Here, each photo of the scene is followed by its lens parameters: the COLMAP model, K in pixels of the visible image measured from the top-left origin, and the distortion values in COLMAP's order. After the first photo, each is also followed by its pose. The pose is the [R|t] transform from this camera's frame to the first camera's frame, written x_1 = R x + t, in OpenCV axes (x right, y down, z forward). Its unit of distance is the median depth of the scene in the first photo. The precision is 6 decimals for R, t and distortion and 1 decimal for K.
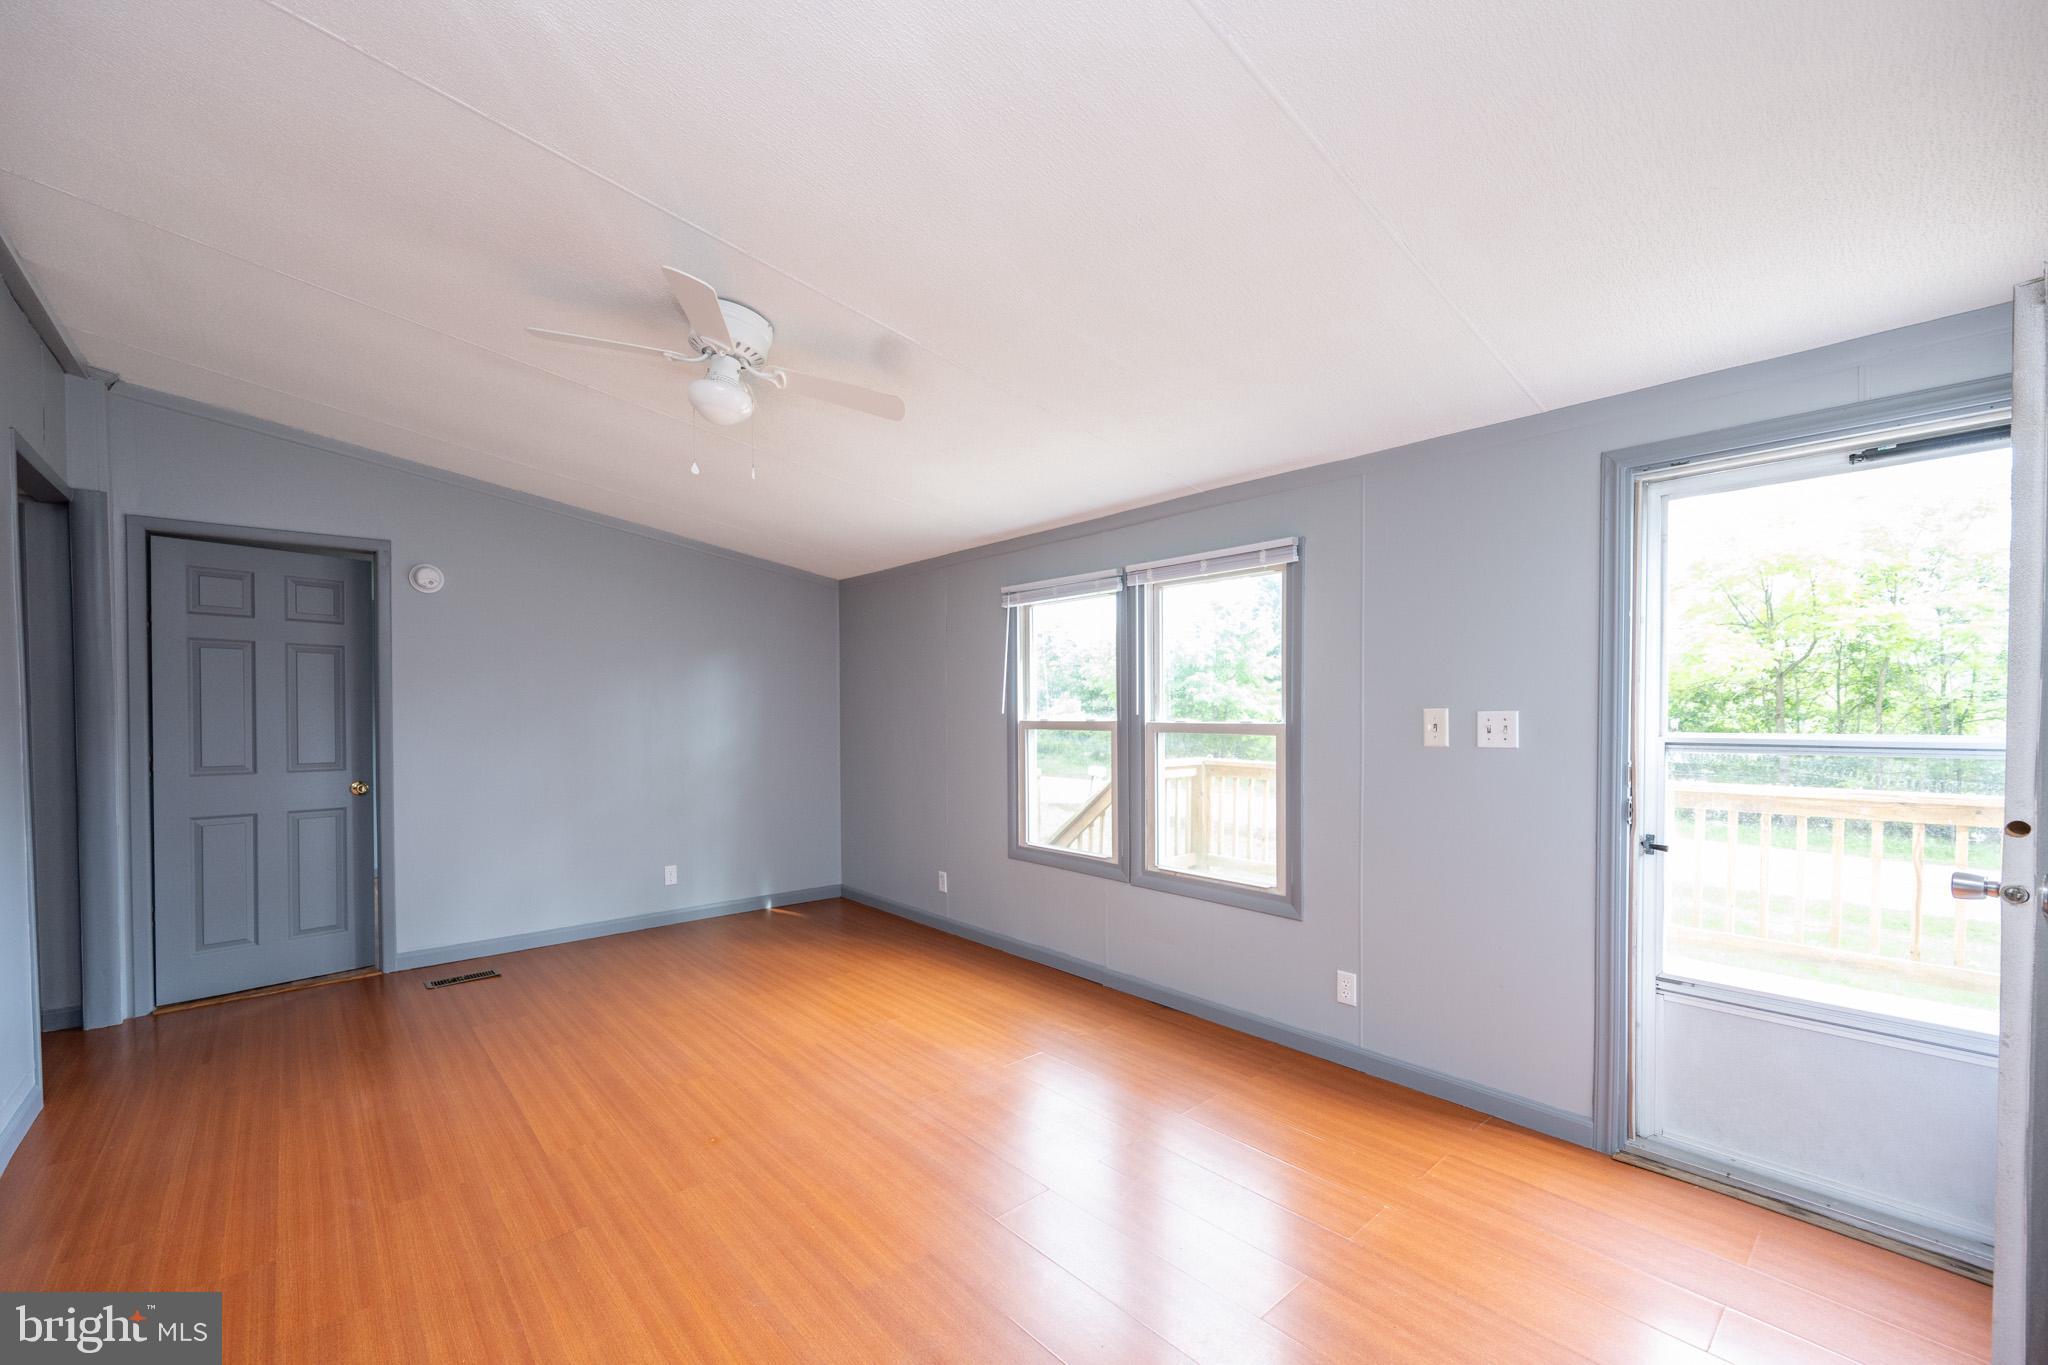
lens RADIAL K [[823.1, 0, 1025.5], [0, 823.1, 732.4], [0, 0, 1]] dist [-0.001417, -0.000079]
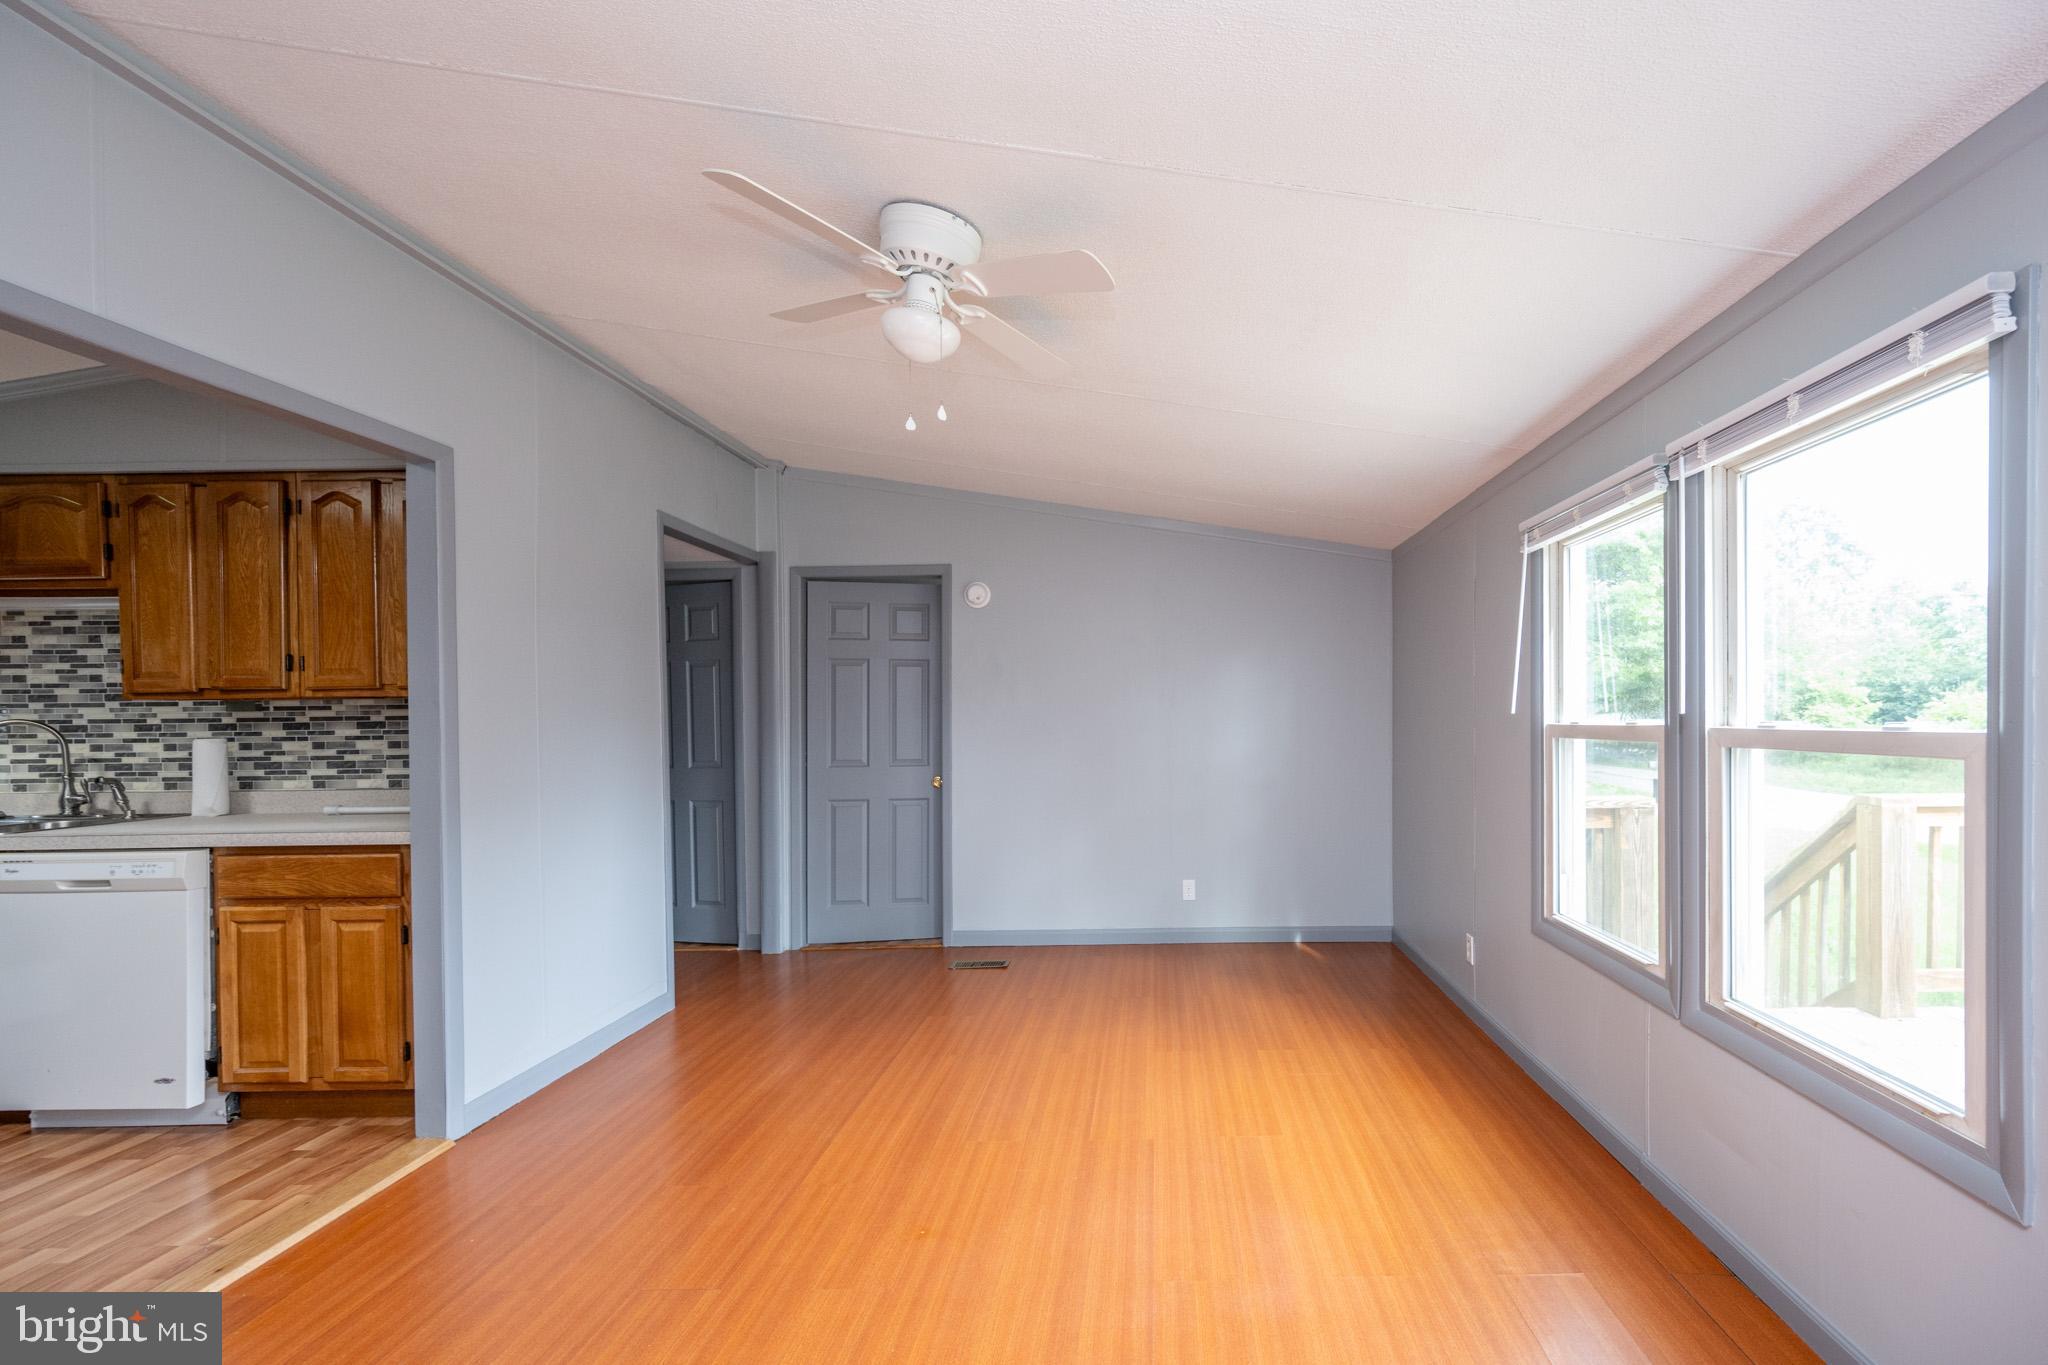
lens RADIAL K [[856.0, 0, 1159.3], [0, 856.0, 731.3], [0, 0, 1]] dist [-0.000979, 0.000424]
pose [[0.751057, 0.006902, -0.660201, 0.233152], [-0.009518, 0.999955, -0.000374, -0.006296], [0.660169, 0.006564, 0.751089, 0.325598]]
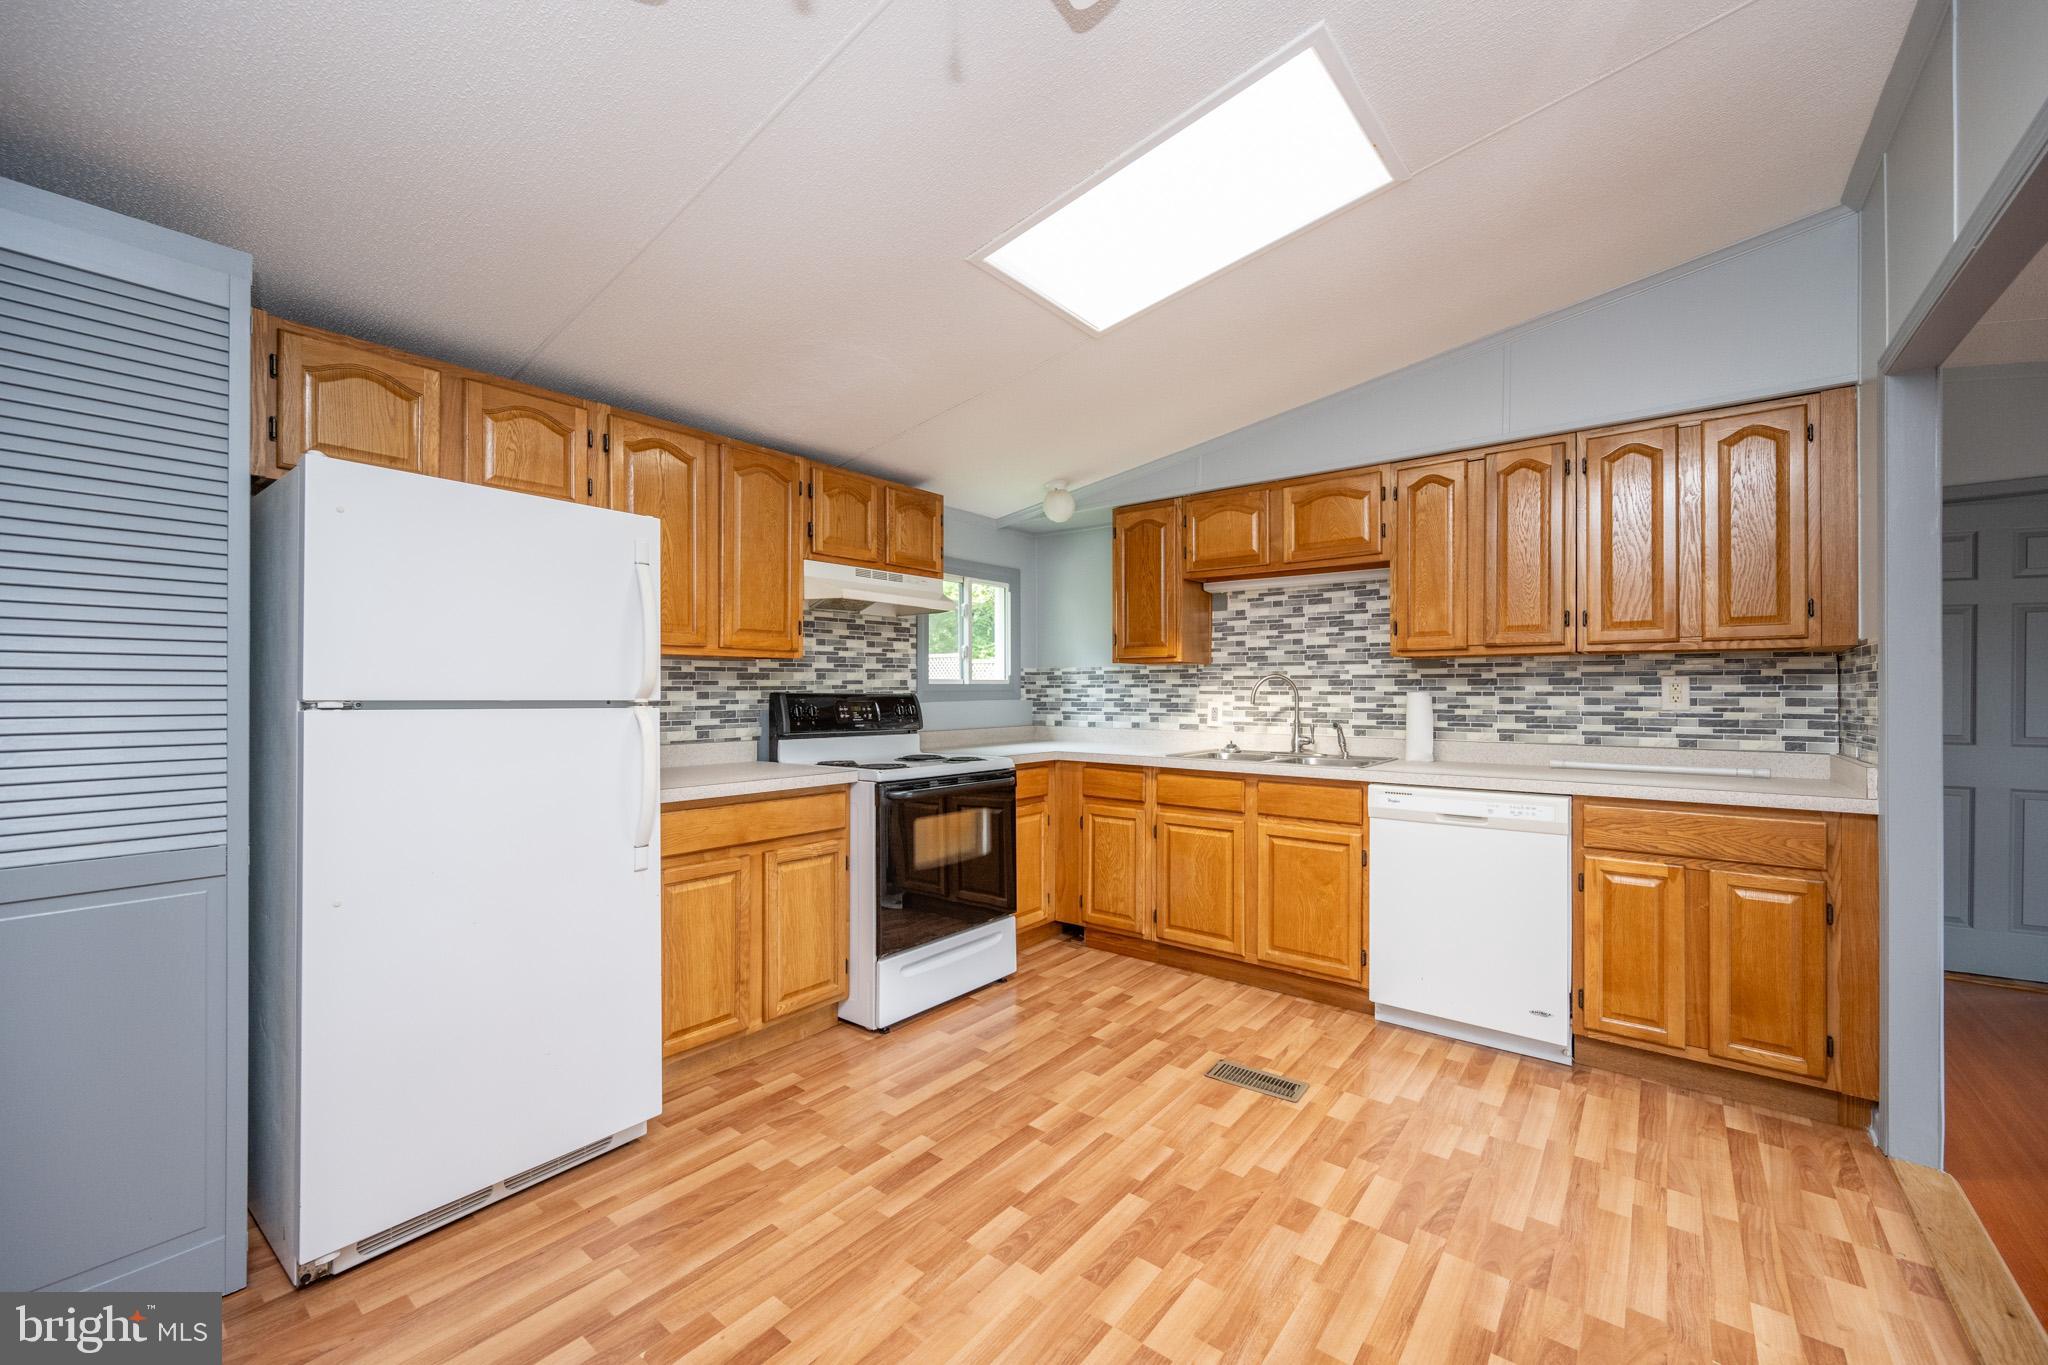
lens RADIAL K [[811.9, 0, 1029.8], [0, 811.9, 686.6], [0, 0, 1]] dist [-0.001490, -0.000212]
pose [[0.175178, -0.002564, -0.984533, -0.211592], [-0.030666, 0.999497, -0.008059, 0.023376], [0.984059, 0.031603, 0.175011, -0.230256]]
